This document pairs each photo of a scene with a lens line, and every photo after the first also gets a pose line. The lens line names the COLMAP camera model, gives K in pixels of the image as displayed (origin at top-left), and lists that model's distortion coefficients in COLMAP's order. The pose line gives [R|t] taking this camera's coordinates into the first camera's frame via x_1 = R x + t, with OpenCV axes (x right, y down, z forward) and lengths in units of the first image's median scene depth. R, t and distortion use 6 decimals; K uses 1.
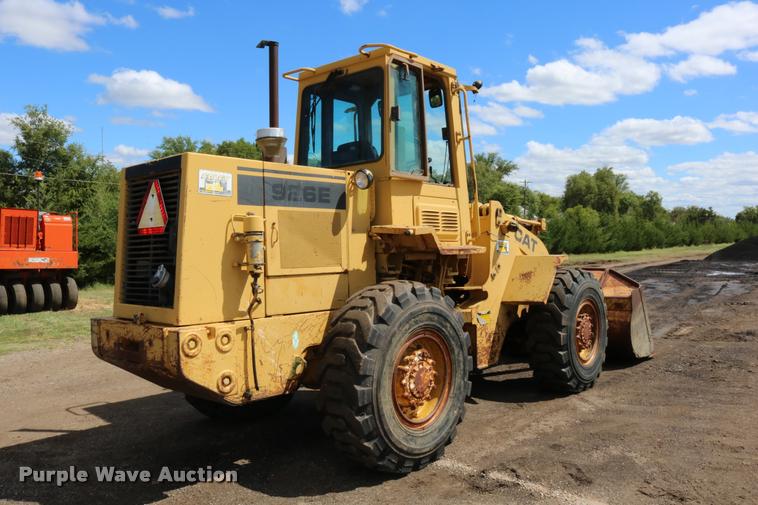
lens RADIAL K [[626.1, 0, 379.0], [0, 626.1, 252.5], [0, 0, 1]] dist [-0.166773, 0.137829]
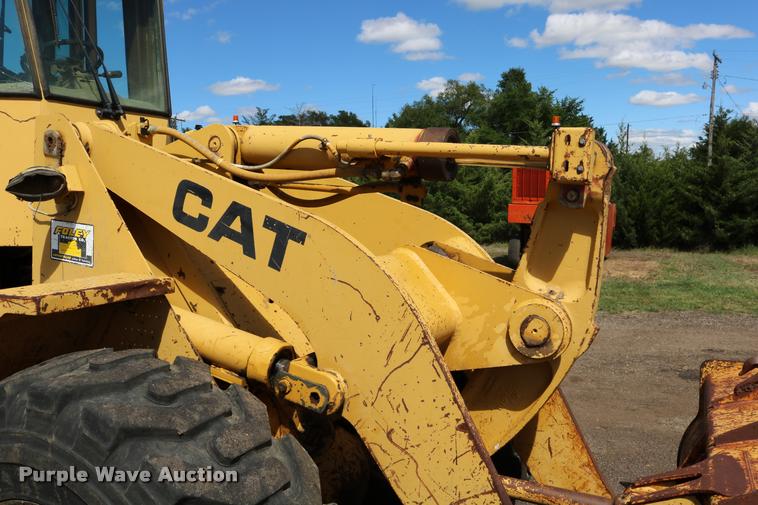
lens RADIAL K [[626.1, 0, 379.0], [0, 626.1, 252.5], [0, 0, 1]] dist [-0.166773, 0.137829]
pose [[0.231833, 0.098501, -0.967756, 0.702764], [-0.012882, 0.995084, 0.098196, -0.047637], [0.972670, -0.010298, 0.231962, 1.338852]]
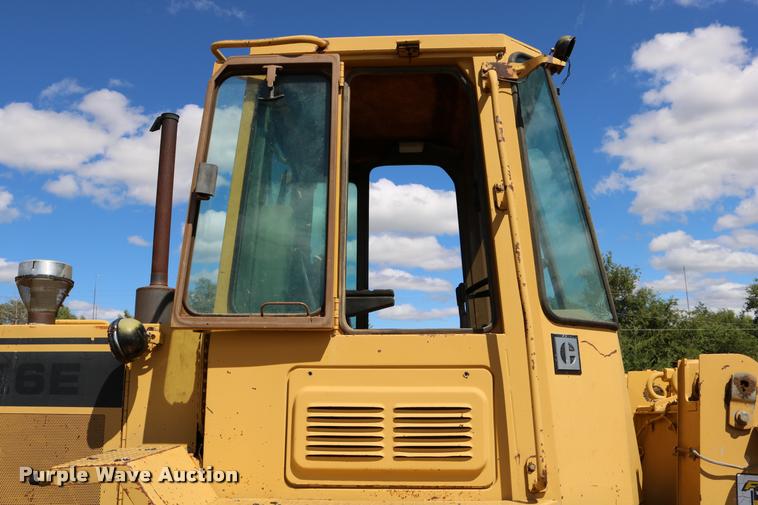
lens RADIAL K [[668.5, 0, 381.9], [0, 668.5, 263.7], [0, 0, 1]] dist [-0.155137, 0.138198]
pose [[0.614776, -0.157536, -0.772808, 0.422862], [-0.010538, 0.978121, -0.207772, -0.068475], [0.788631, 0.135877, 0.599665, 0.778303]]
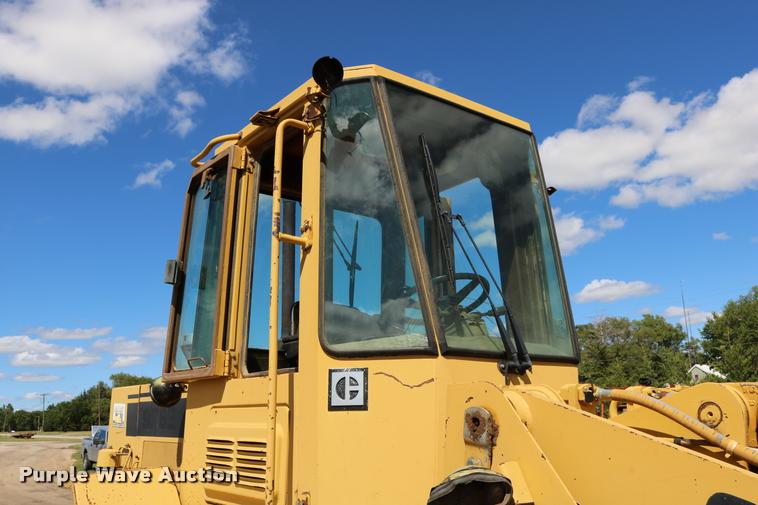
lens RADIAL K [[689.4, 0, 370.1], [0, 689.4, 254.5], [0, 0, 1]] dist [-0.111447, 0.015999]
pose [[-0.211299, -0.217954, -0.952811, 0.576569], [0.010376, 0.974266, -0.225163, -0.086256], [0.977366, -0.057464, -0.203600, 1.235872]]
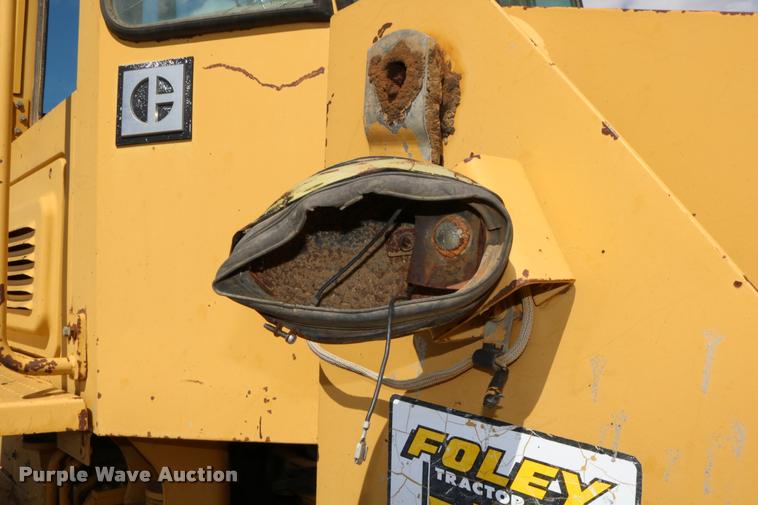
lens RADIAL K [[689.4, 0, 370.1], [0, 689.4, 254.5], [0, 0, 1]] dist [-0.111447, 0.015999]
pose [[-0.158437, -0.020093, -0.987165, 0.350447], [0.026404, 0.999349, -0.024579, -0.048080], [0.987016, -0.029959, -0.157804, 1.227086]]
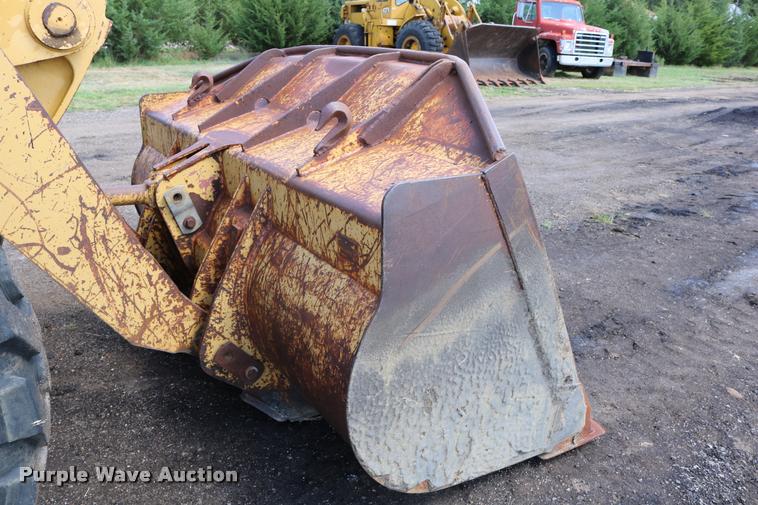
lens RADIAL K [[626.1, 0, 379.0], [0, 626.1, 252.5], [0, 0, 1]] dist [-0.166773, 0.137829]
pose [[0.955926, 0.148080, -0.253531, 0.663686], [-0.058937, 0.942704, 0.328384, 0.033236], [0.287631, -0.298969, 0.909882, 1.212184]]
